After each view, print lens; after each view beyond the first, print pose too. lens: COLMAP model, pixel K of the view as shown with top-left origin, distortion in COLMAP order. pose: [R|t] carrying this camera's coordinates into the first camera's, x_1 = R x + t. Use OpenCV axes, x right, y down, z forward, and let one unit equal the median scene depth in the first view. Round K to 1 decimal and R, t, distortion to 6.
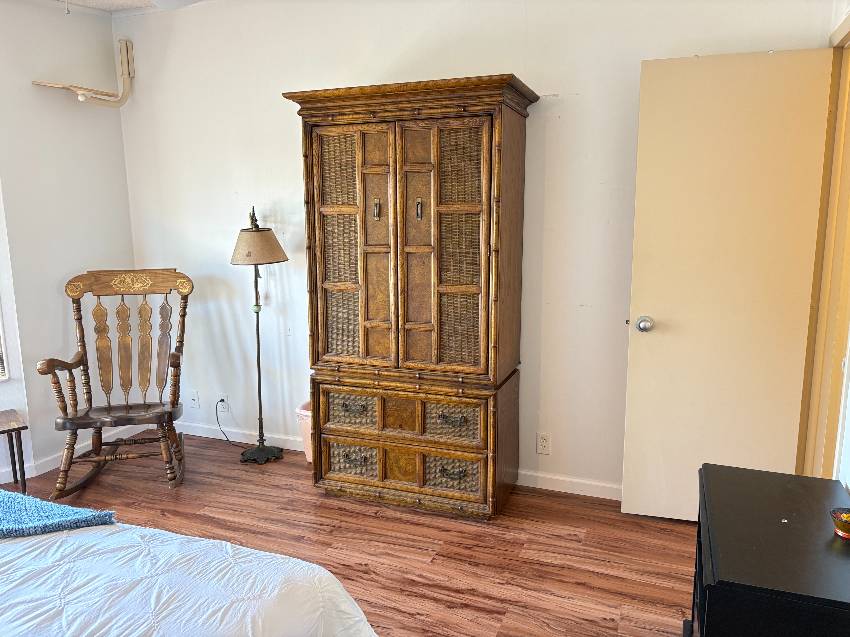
lens RADIAL K [[635.5, 0, 425.0], [0, 635.5, 318.5], [0, 0, 1]] dist [0.003502, -0.004446]
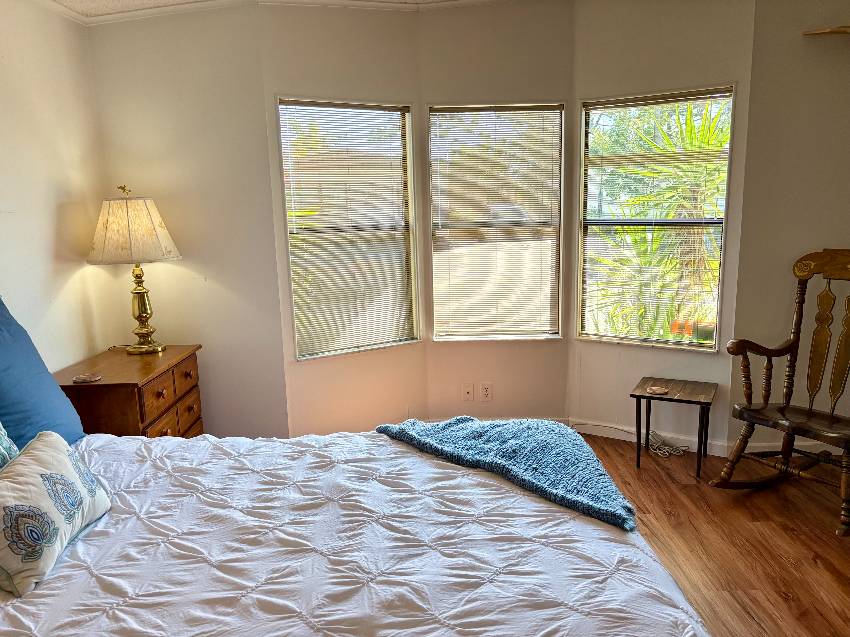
lens RADIAL K [[635.5, 0, 425.0], [0, 635.5, 318.5], [0, 0, 1]] dist [0.003502, -0.004446]
pose [[0.351449, 0.159982, -0.922437, 0.088030], [-0.133103, 0.983821, 0.119916, -0.015091], [0.926697, 0.080635, 0.367057, 0.219332]]
